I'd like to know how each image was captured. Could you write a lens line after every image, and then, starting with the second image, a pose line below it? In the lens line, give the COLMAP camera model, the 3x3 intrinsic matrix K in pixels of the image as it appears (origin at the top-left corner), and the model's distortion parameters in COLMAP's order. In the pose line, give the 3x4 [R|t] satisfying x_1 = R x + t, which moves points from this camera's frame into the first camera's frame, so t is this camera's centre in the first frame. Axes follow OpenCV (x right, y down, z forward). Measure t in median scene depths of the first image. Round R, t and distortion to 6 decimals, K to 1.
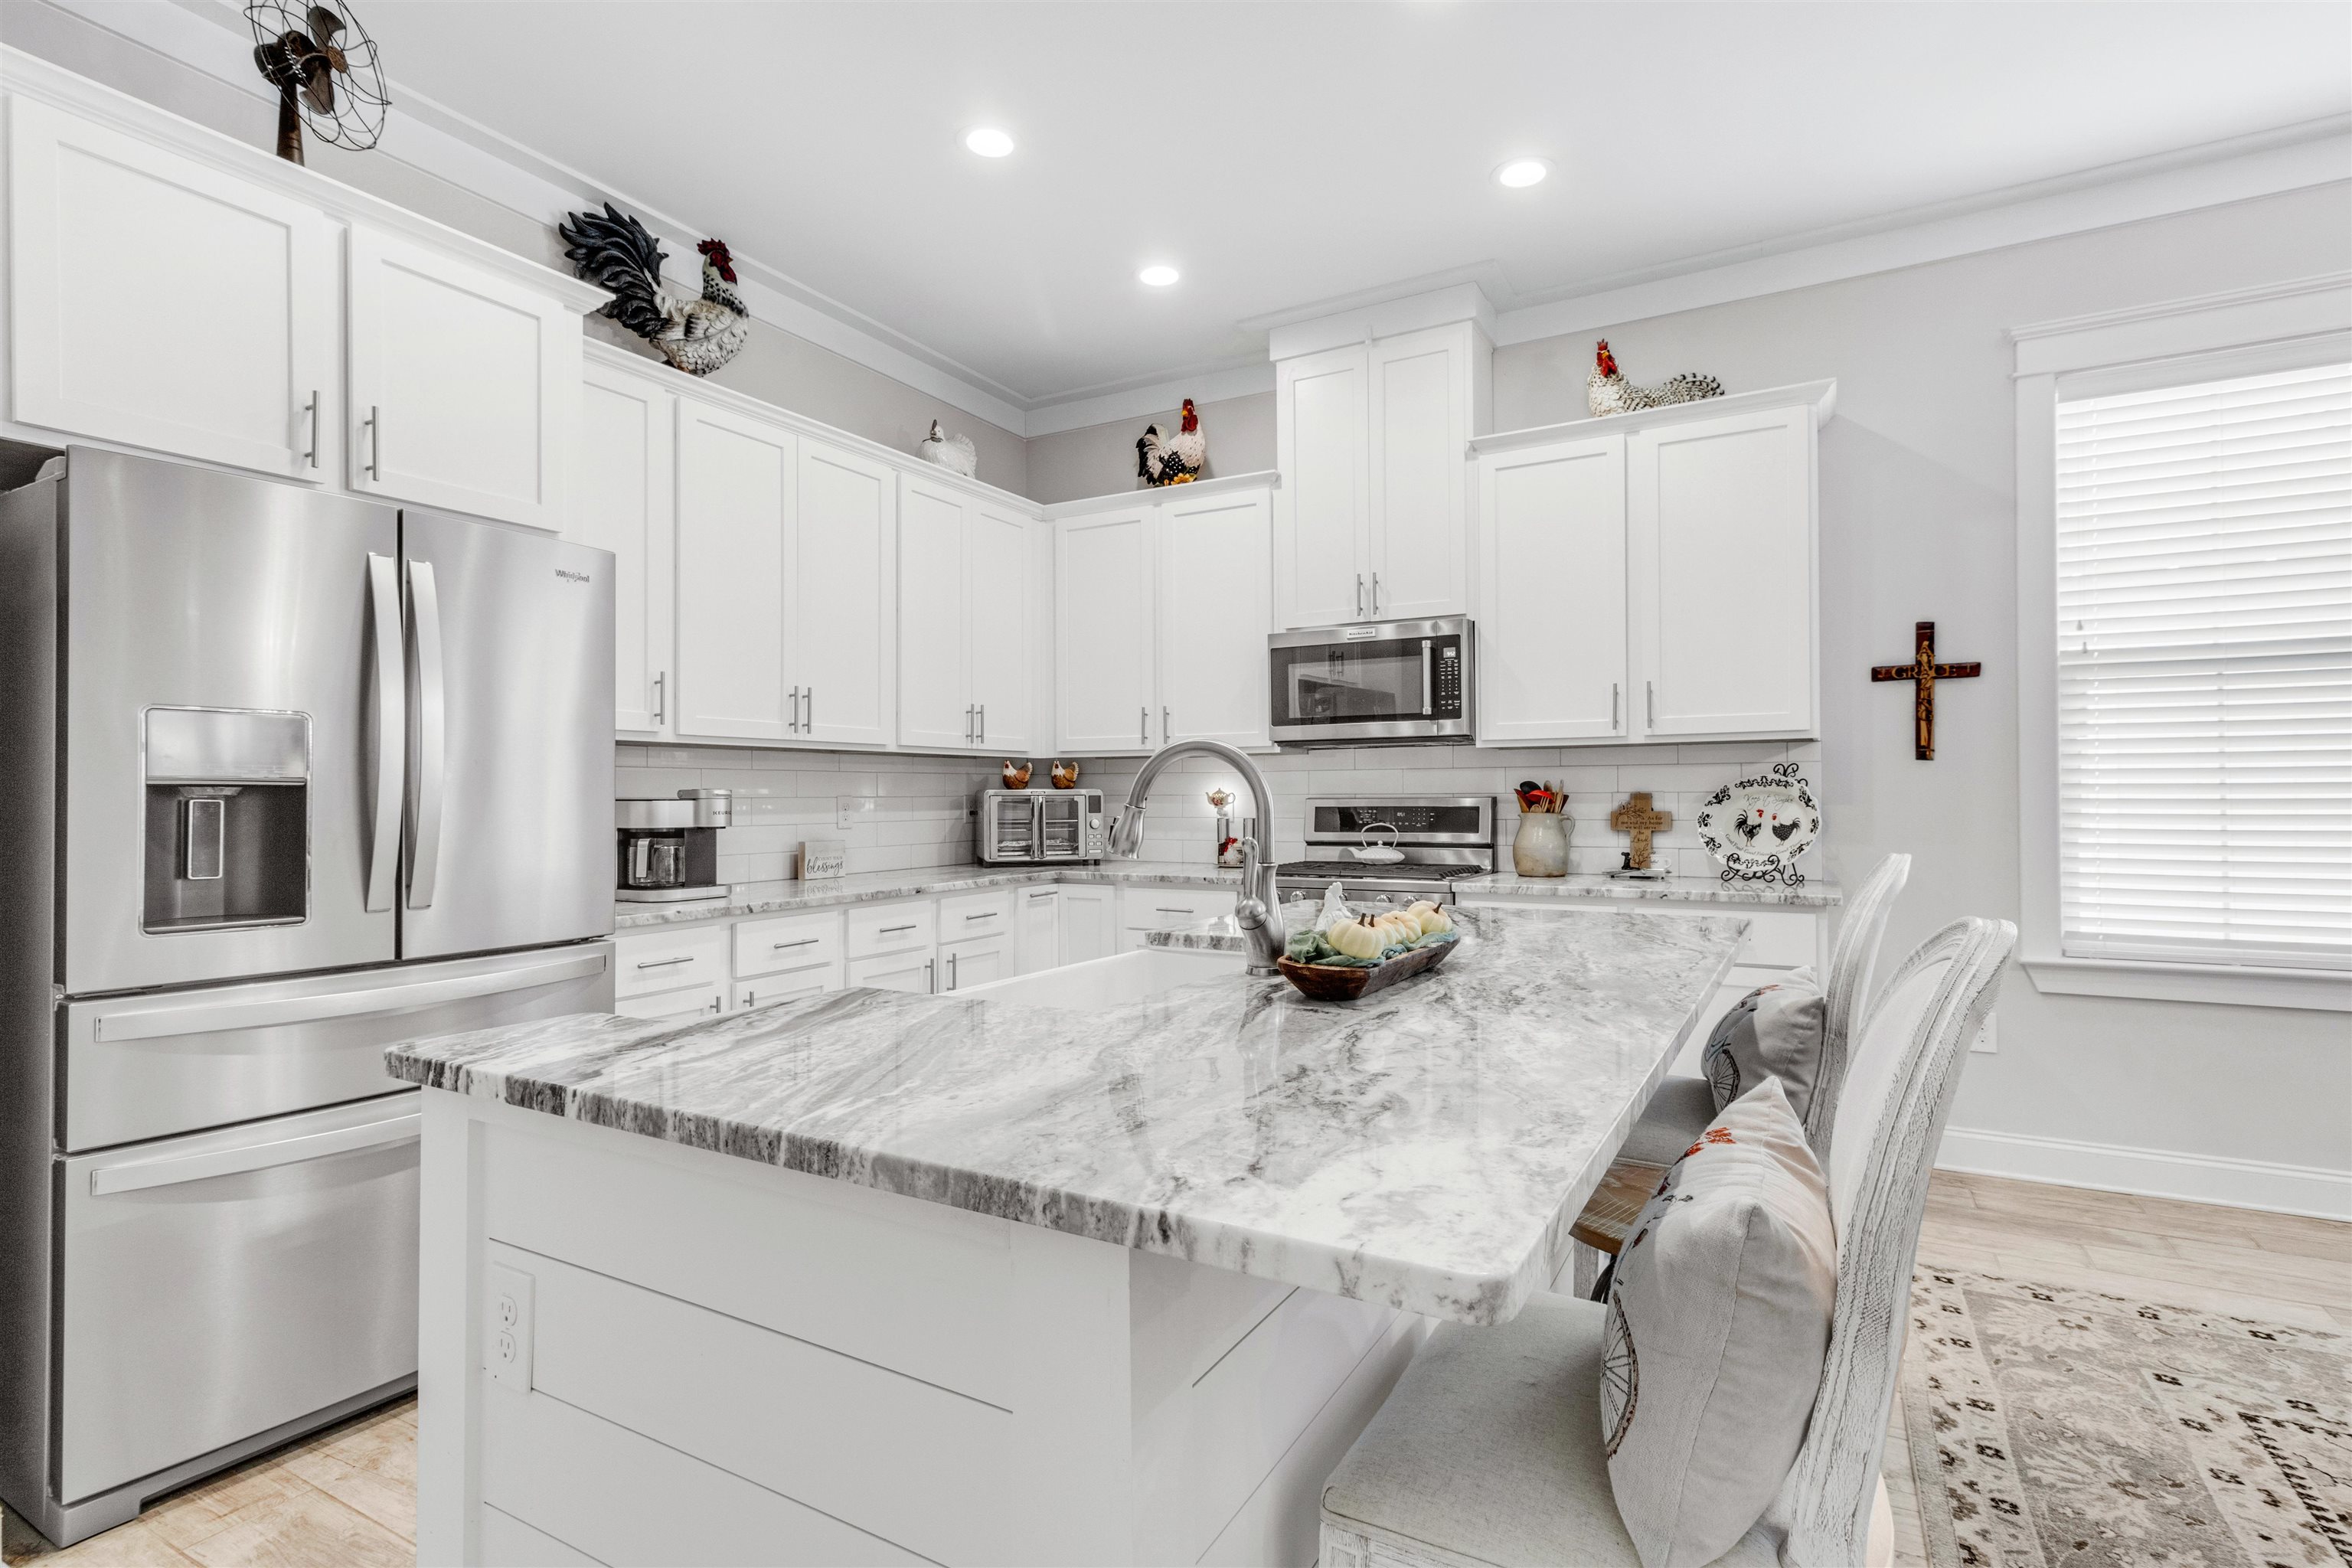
lens RADIAL K [[1094.4, 0, 1171.6], [0, 1094.4, 795.4], [0, 0, 1]] dist [0.012662, -0.004603]
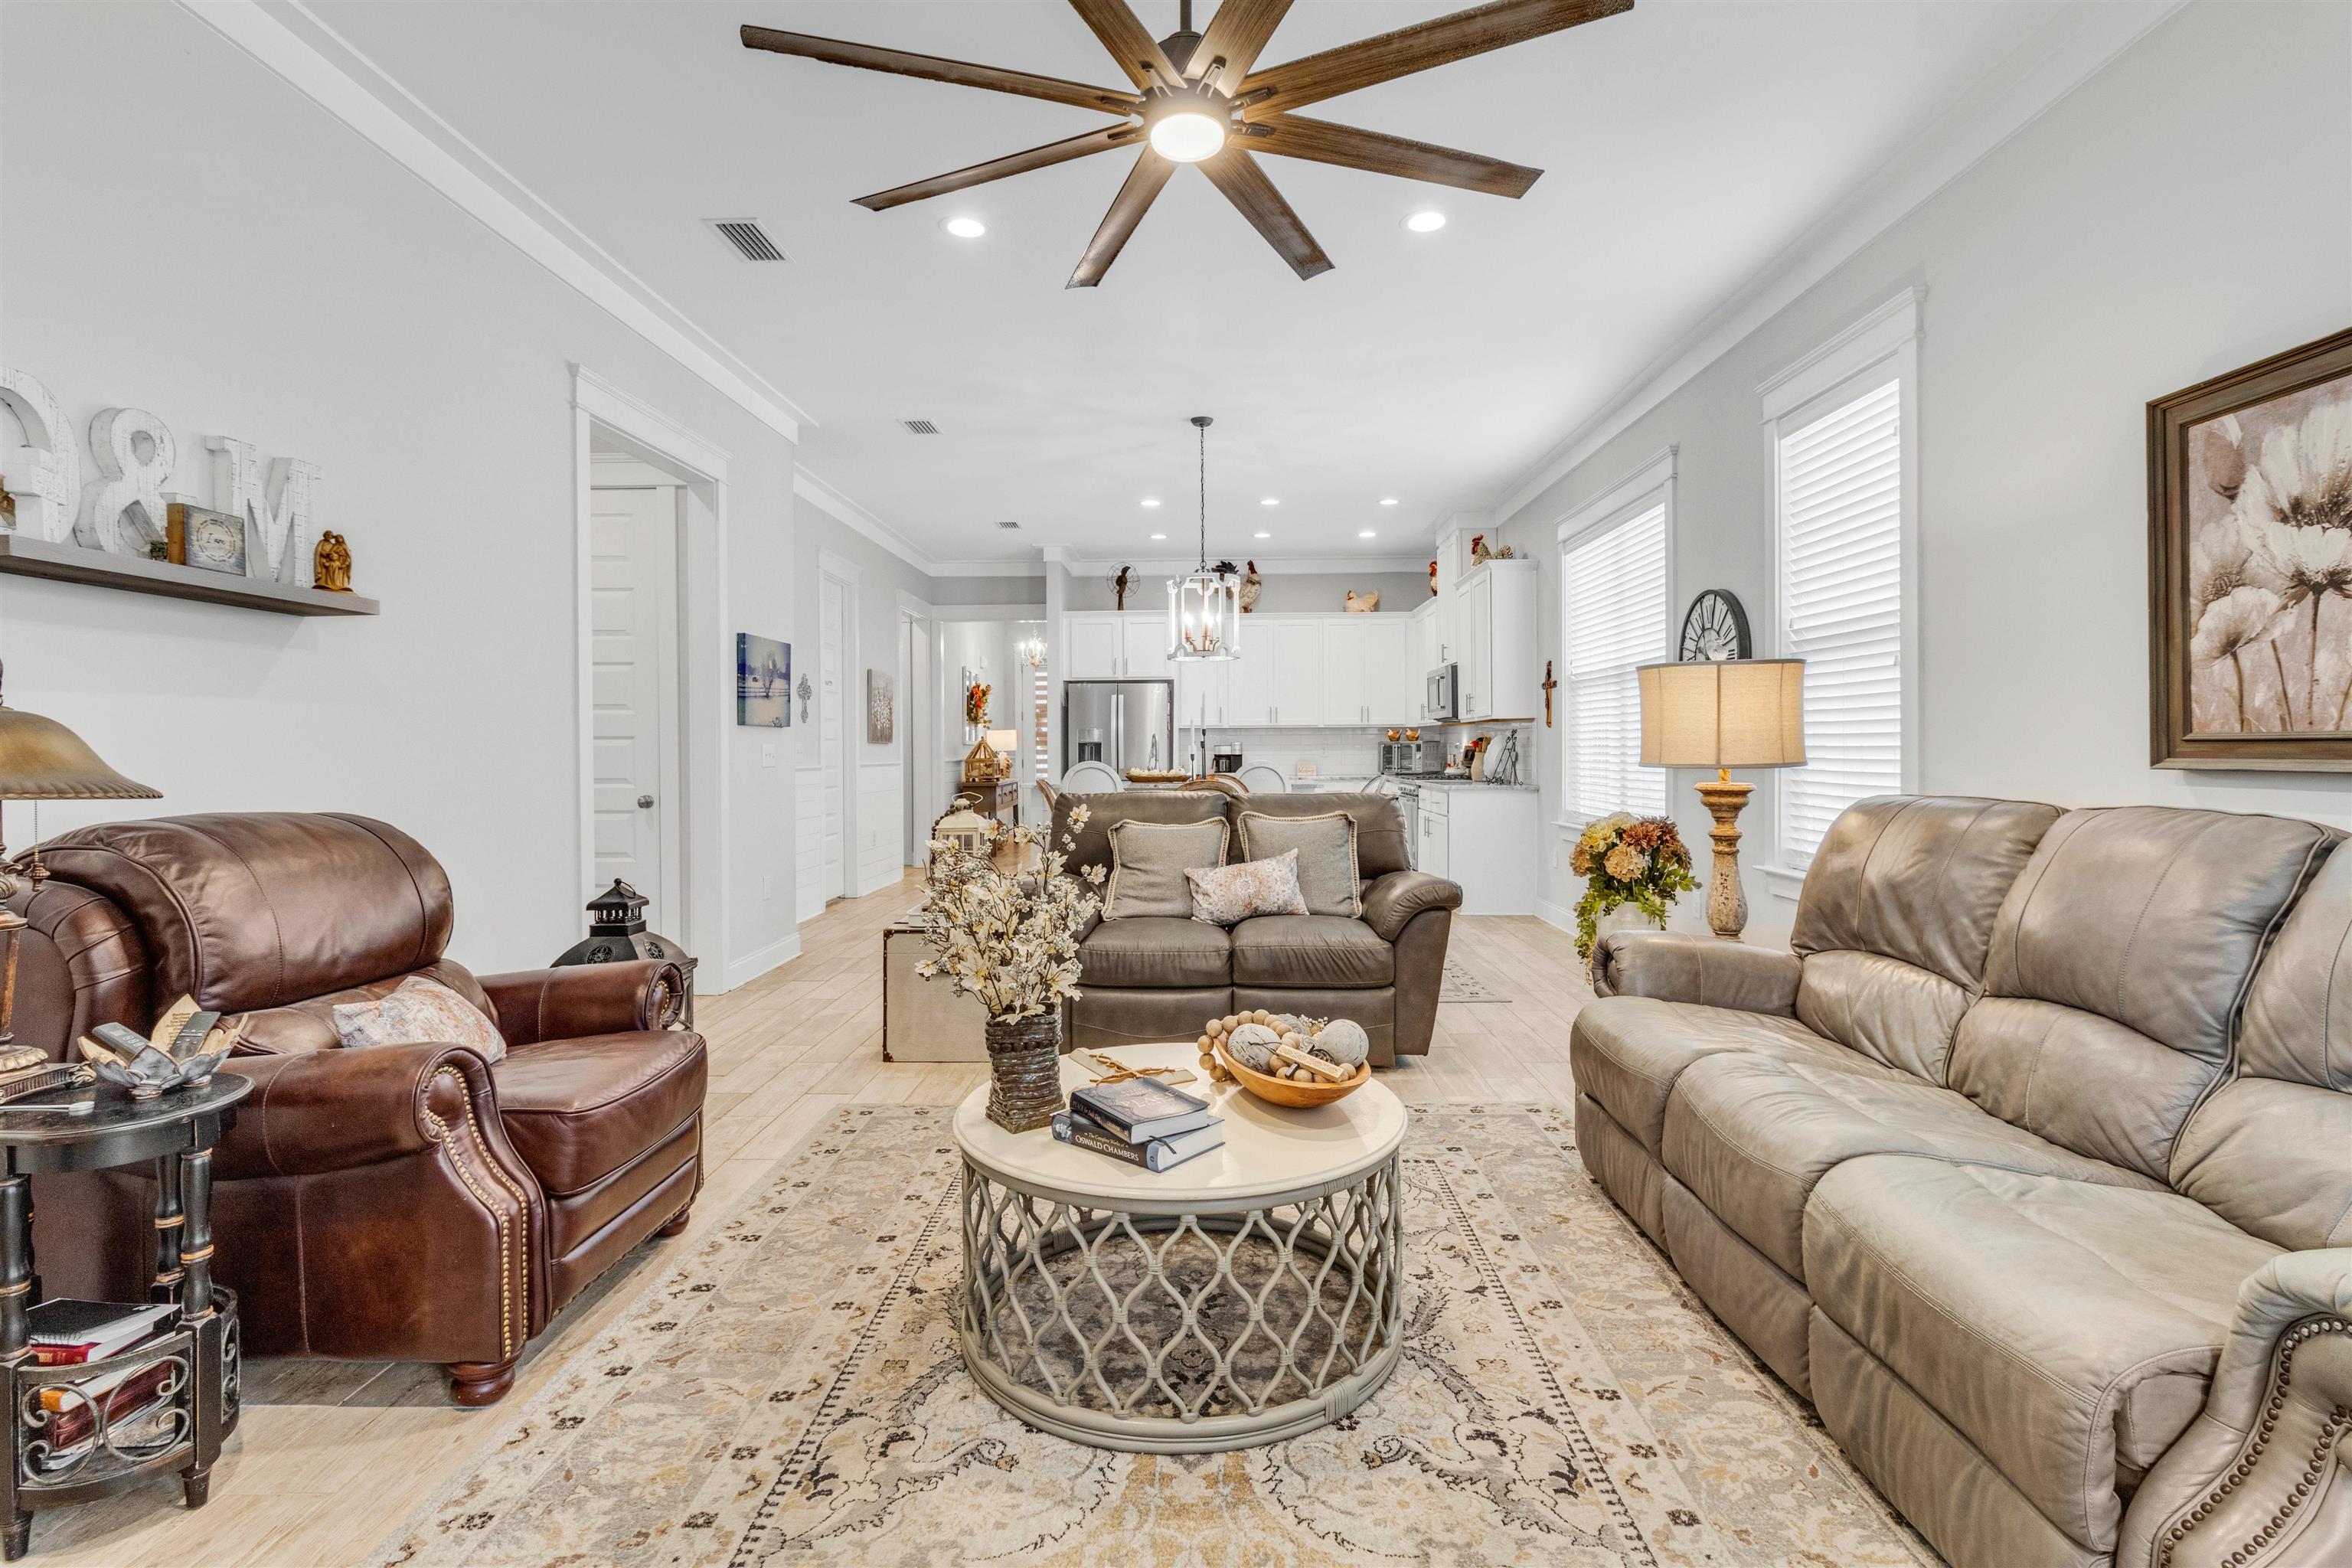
lens RADIAL K [[1094.4, 0, 1182.0], [0, 1094.4, 751.8], [0, 0, 1]] dist [0.012662, -0.004603]
pose [[0.473535, 0.005516, -0.880758, 2.214117], [0.006024, 0.999937, 0.009501, -0.010000], [0.880755, -0.009805, 0.473471, -0.607635]]
